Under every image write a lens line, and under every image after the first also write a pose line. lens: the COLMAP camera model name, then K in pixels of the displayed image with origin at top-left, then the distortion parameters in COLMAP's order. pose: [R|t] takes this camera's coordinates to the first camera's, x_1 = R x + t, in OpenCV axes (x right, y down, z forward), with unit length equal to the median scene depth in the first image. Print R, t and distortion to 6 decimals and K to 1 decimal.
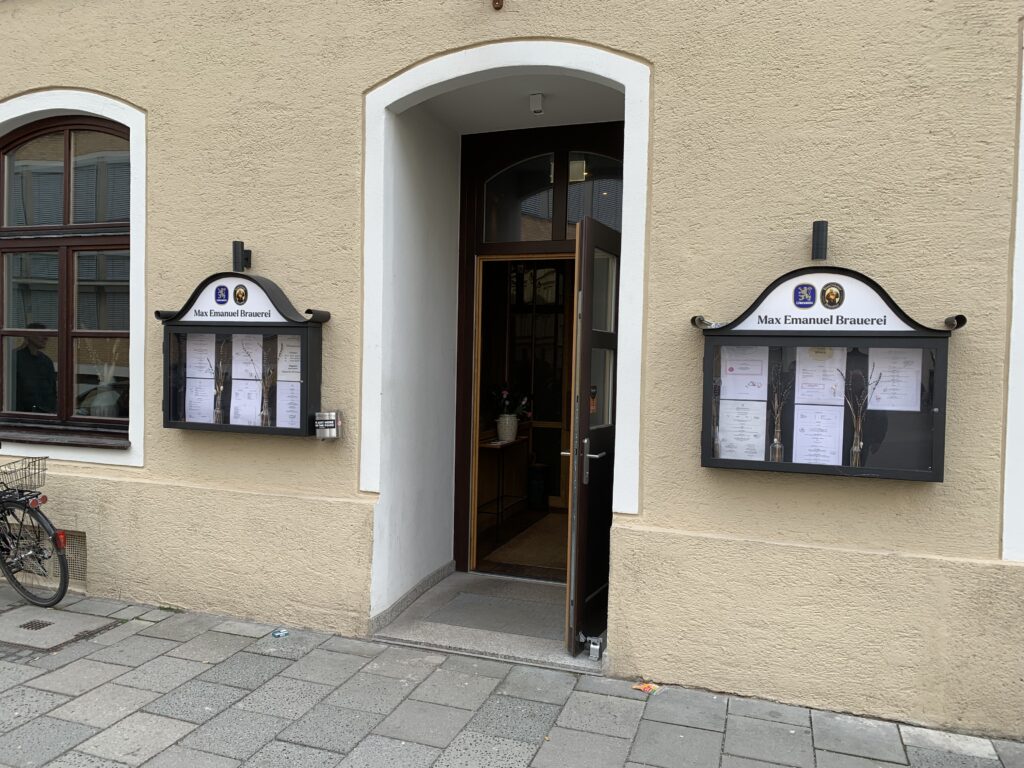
lens RADIAL K [[765.9, 0, 512.0], [0, 765.9, 384.0], [0, 0, 1]] dist [0.003665, -0.002074]
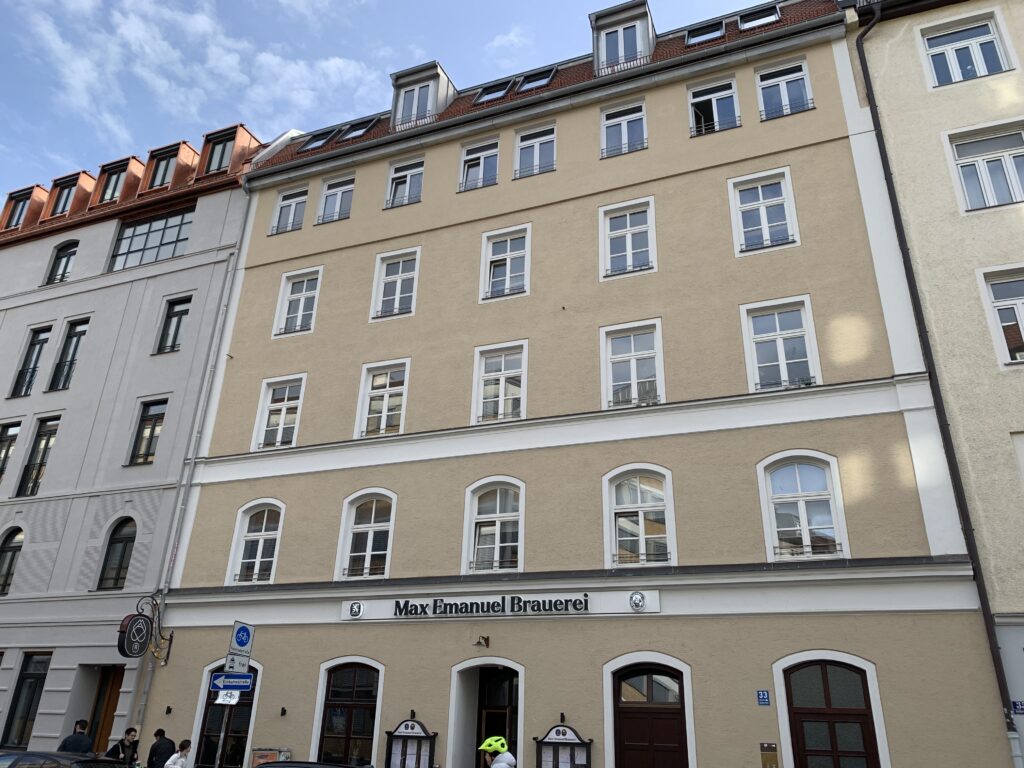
lens RADIAL K [[765.9, 0, 512.0], [0, 765.9, 384.0], [0, 0, 1]] dist [0.003665, -0.002074]
pose [[0.998468, -0.014146, -0.053488, 0.306808], [-0.011481, 0.892743, -0.450420, 0.055855], [0.054123, 0.450344, 0.891213, -2.809179]]
